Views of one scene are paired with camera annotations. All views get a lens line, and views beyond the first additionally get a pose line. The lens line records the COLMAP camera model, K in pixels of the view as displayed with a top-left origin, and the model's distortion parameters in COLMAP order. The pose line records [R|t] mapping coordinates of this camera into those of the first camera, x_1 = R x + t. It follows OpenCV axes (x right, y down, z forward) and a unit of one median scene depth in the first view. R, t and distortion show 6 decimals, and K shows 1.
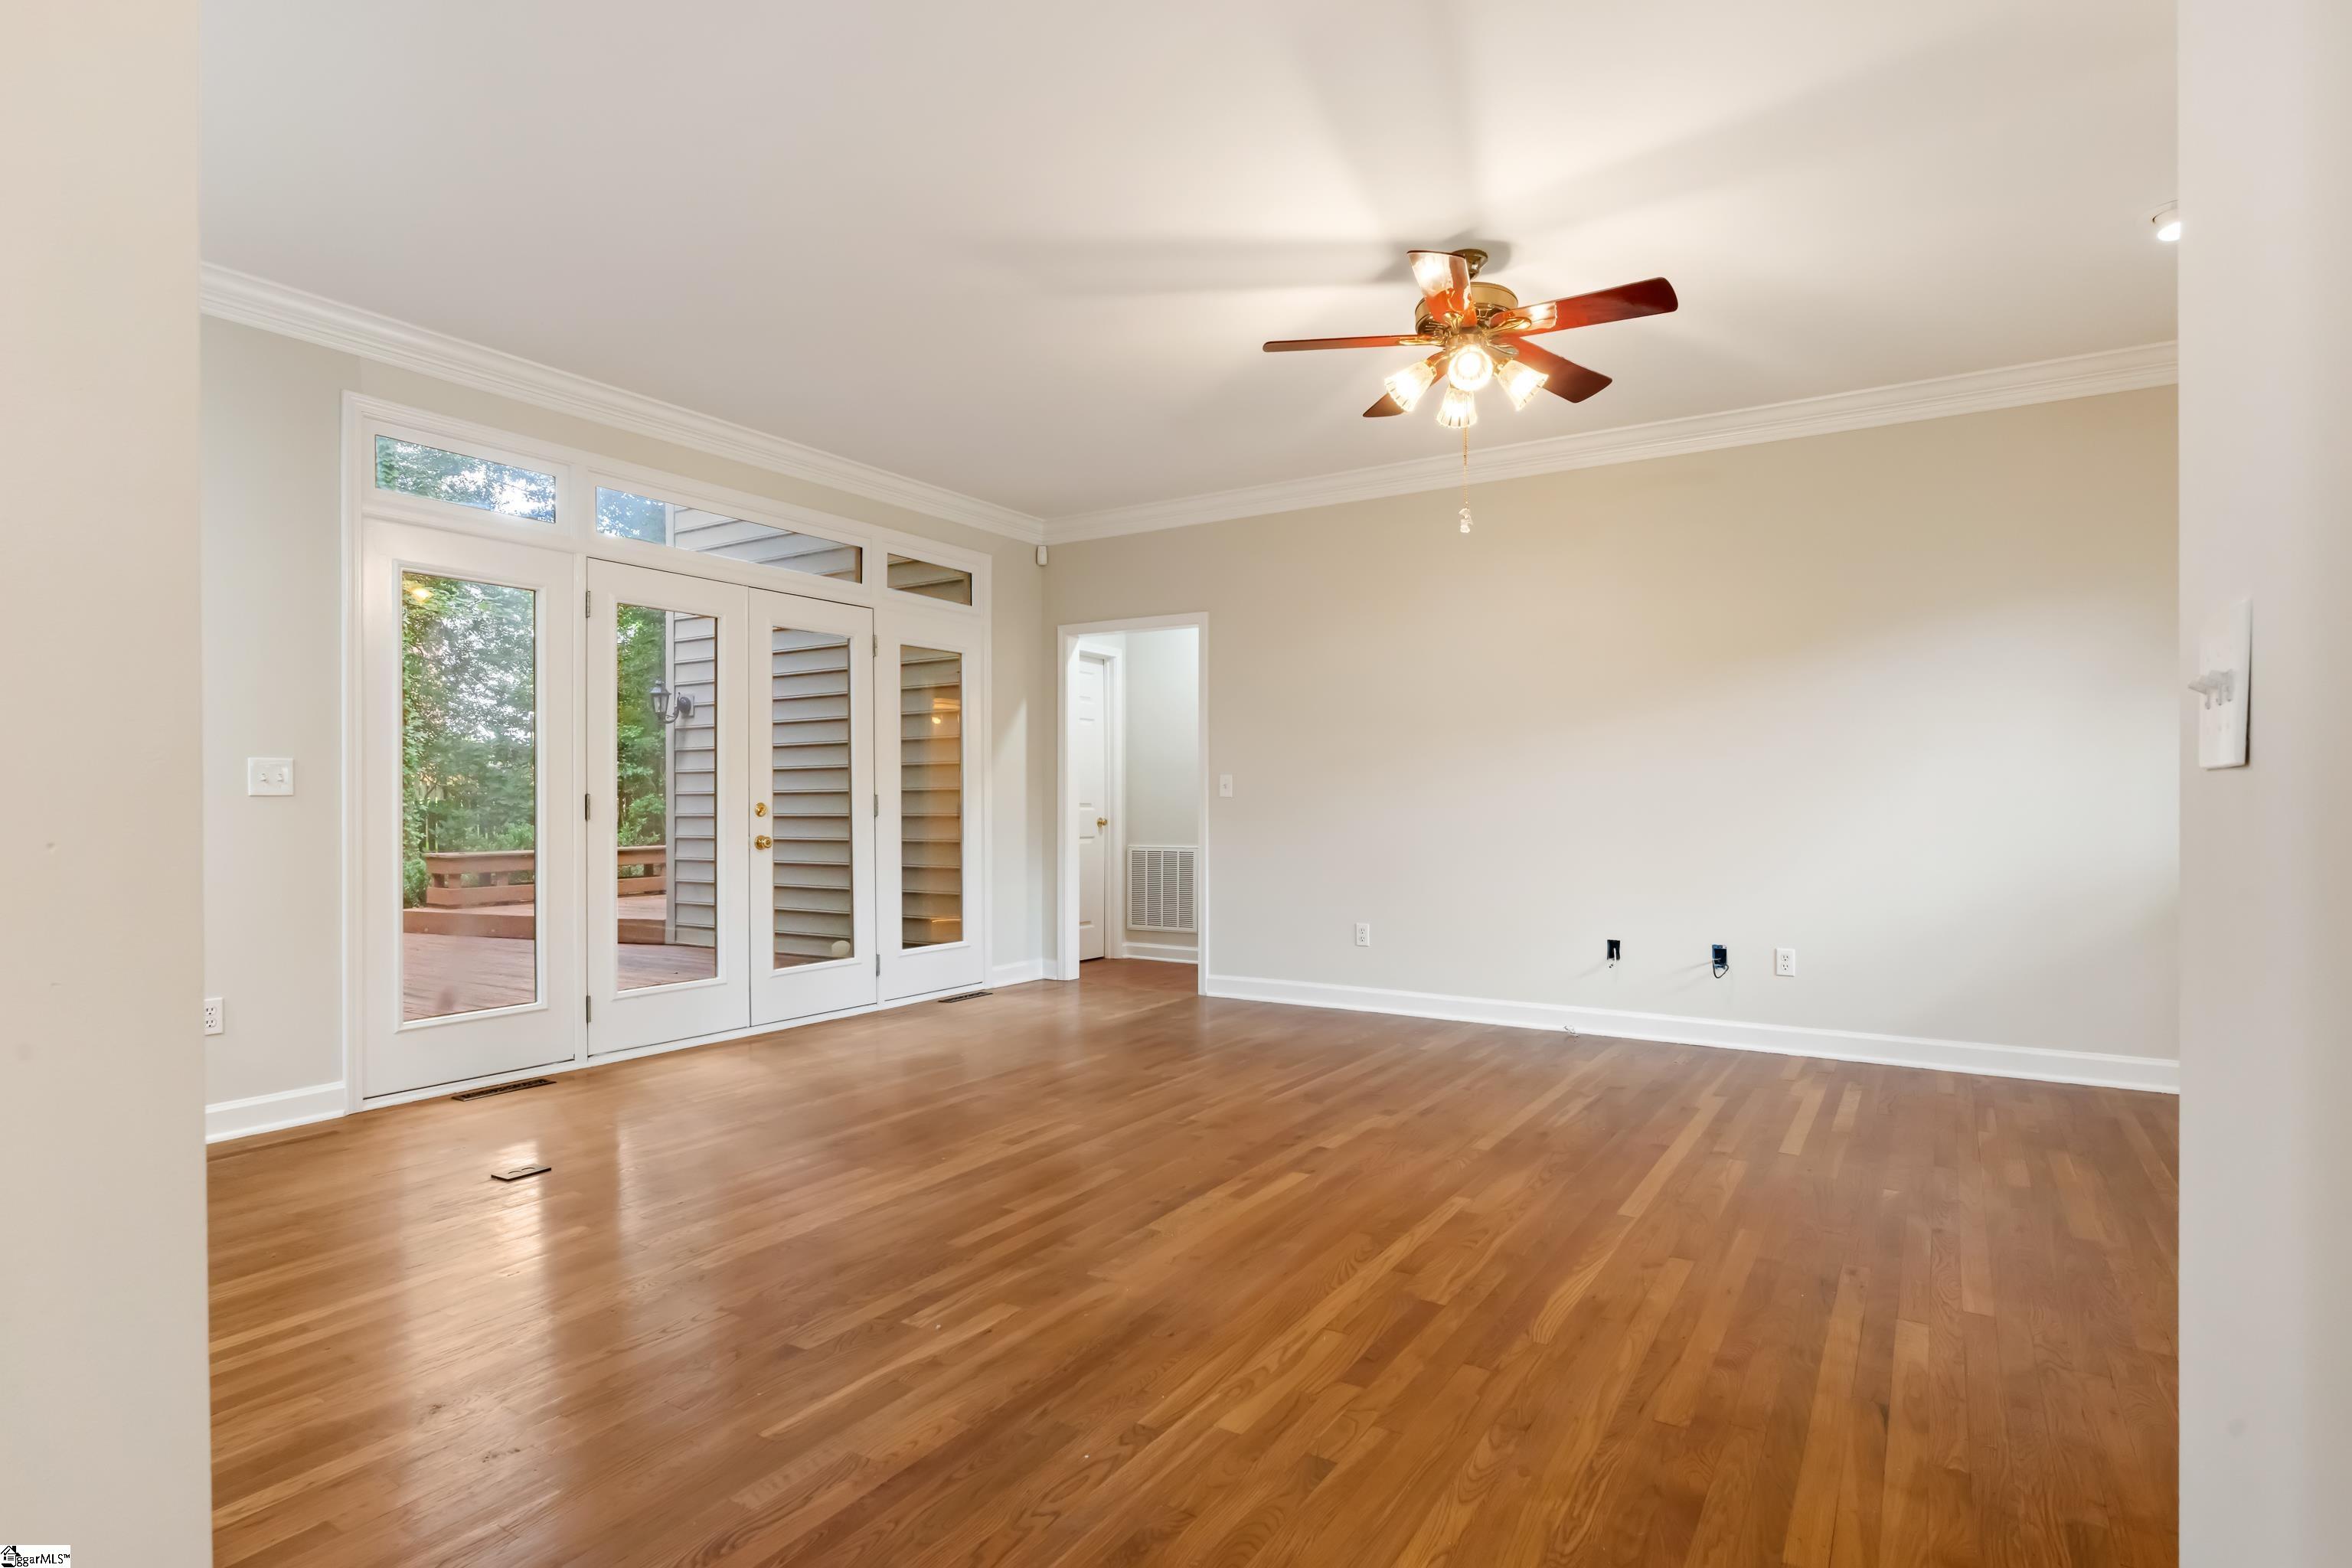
lens RADIAL K [[1199.4, 0, 1186.0], [0, 1199.4, 806.9], [0, 0, 1]] dist [0.001453, 0.000341]
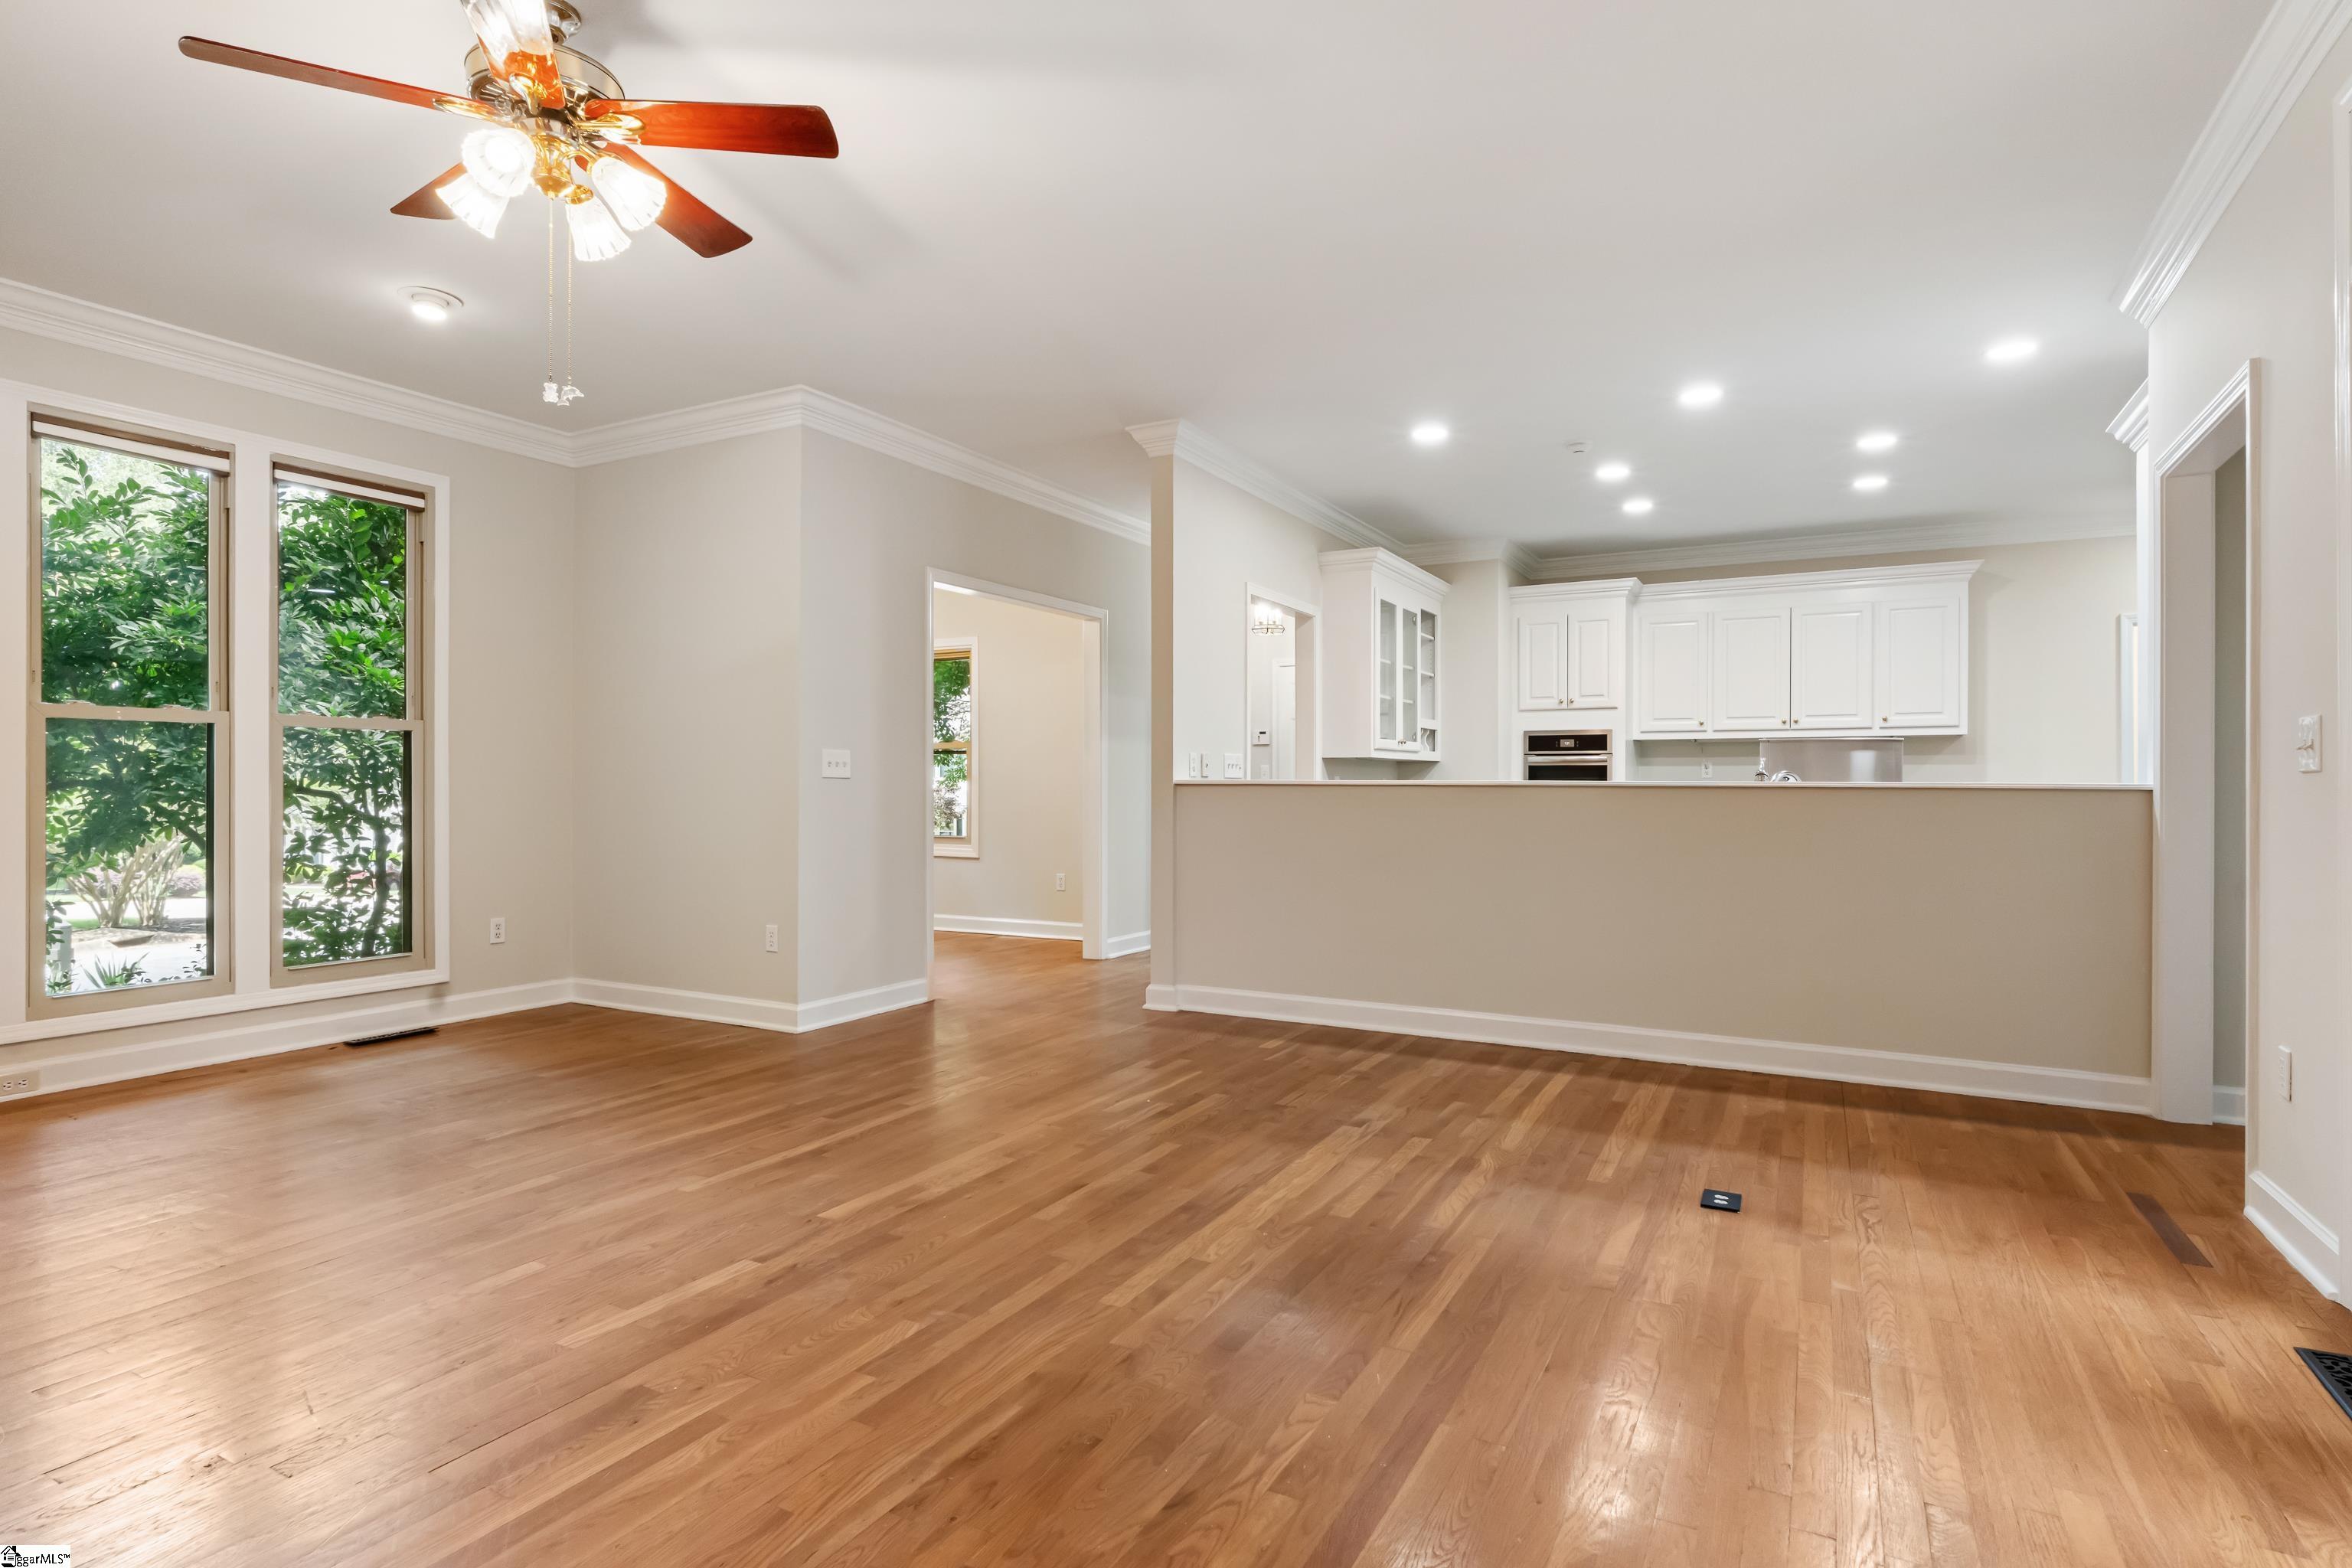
lens RADIAL K [[1195.2, 0, 1174.3], [0, 1195.2, 795.3], [0, 0, 1]] dist [-0.005088, 0.000295]
pose [[-0.997938, 0.000306, -0.064178, -0.088413], [-0.000627, 0.999894, 0.014519, -0.005471], [0.064176, 0.014529, -0.997833, 1.706728]]
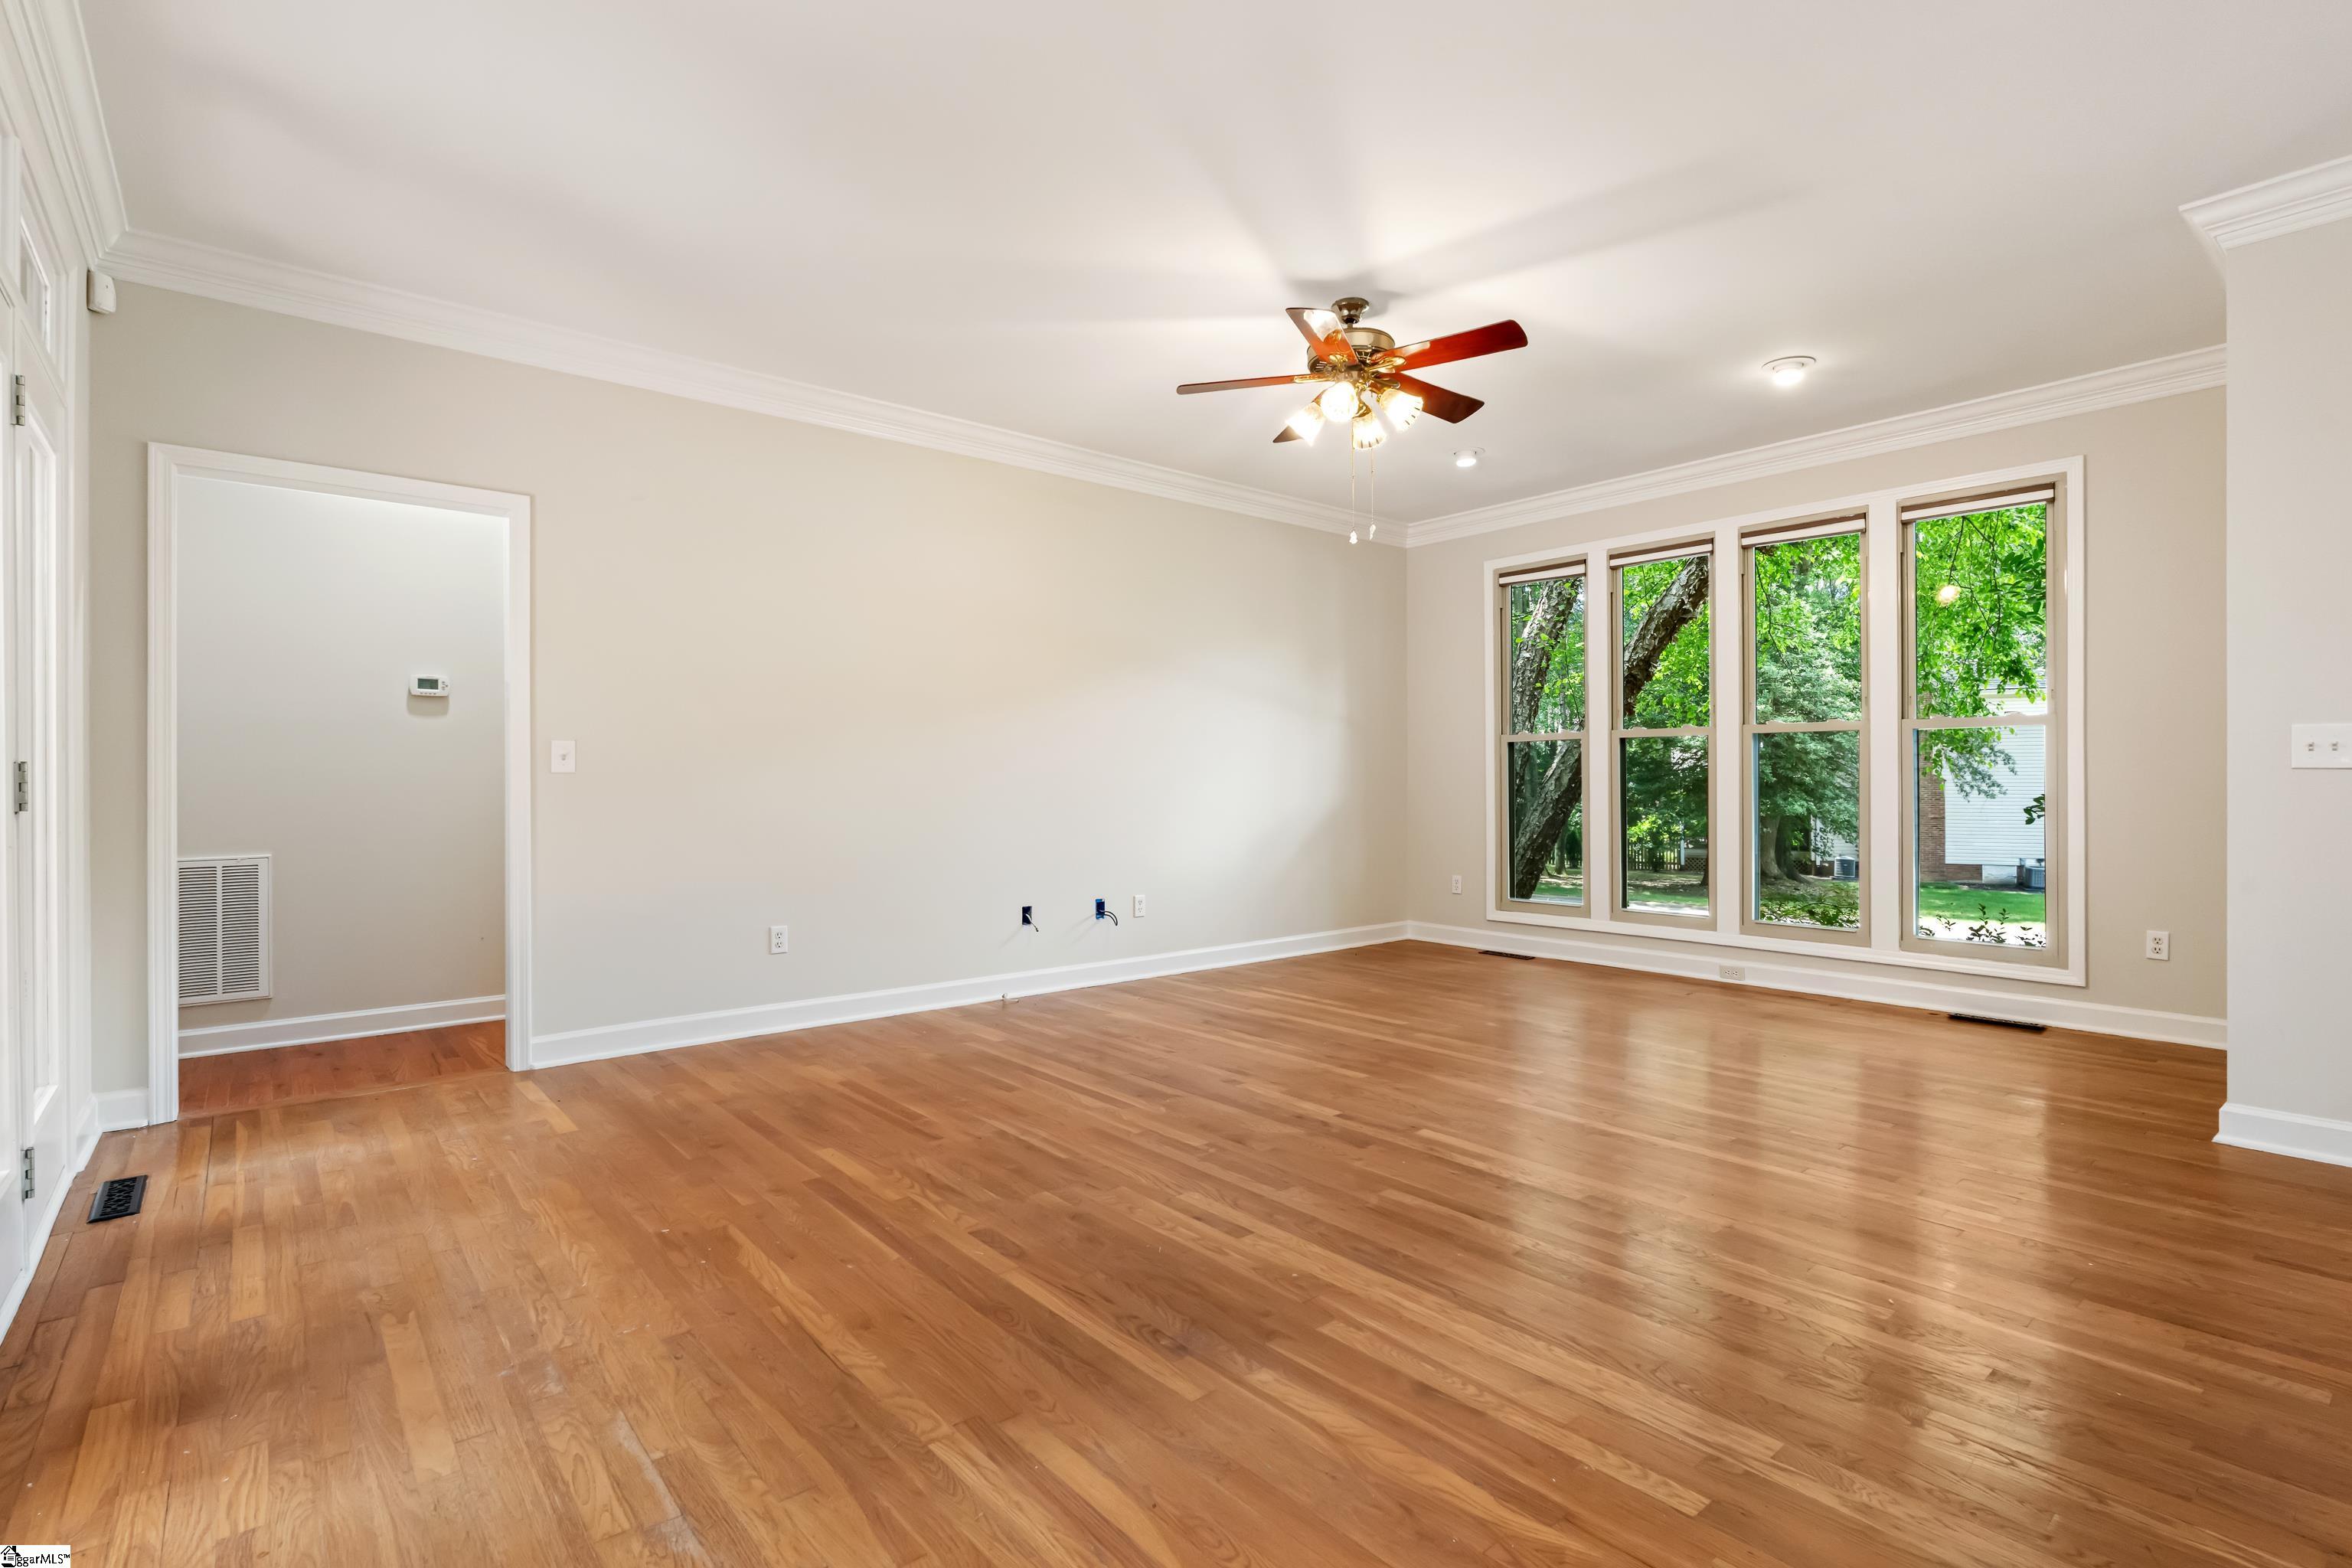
lens RADIAL K [[1105.2, 0, 1174.6], [0, 1105.2, 776.0], [0, 0, 1]] dist [-0.003009, -0.000259]
pose [[0.304352, 0.004598, 0.952549, -0.817116], [0.007211, 0.999949, -0.007131, 0.001174], [-0.952532, 0.009039, 0.304303, 0.833363]]
